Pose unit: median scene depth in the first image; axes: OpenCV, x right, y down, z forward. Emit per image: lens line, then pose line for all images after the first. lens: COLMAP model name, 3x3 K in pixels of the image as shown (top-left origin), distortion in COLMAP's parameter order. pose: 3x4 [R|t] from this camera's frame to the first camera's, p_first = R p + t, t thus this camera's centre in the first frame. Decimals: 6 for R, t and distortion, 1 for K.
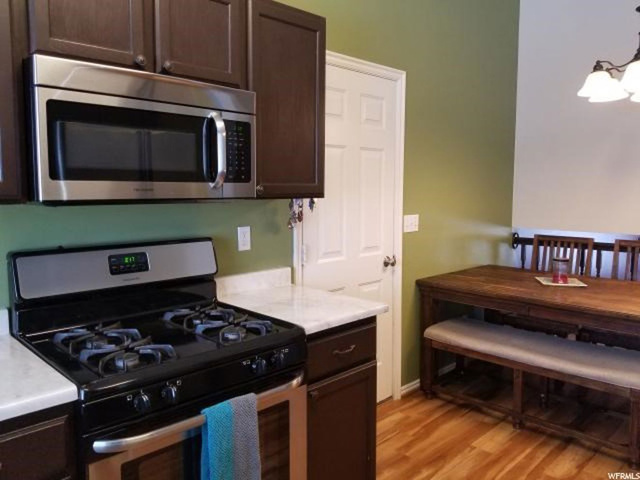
lens RADIAL K [[524.5, 0, 319.4], [0, 524.5, 229.7], [0, 0, 1]] dist [0.000806, -0.013922]
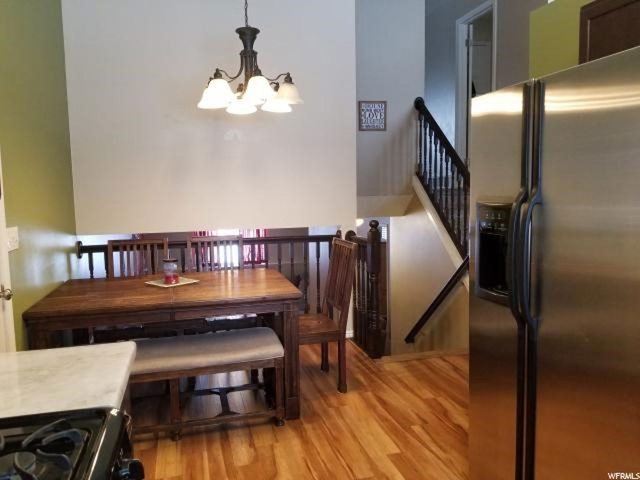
lens RADIAL K [[502.3, 0, 320.0], [0, 502.3, 240.0], [0, 0, 1]] dist [0.090626, -0.005585]
pose [[0.511828, -0.098971, 0.853368, -0.238394], [0.090375, 0.994033, 0.061080, -0.017405], [-0.854321, 0.045861, 0.517718, 0.256316]]
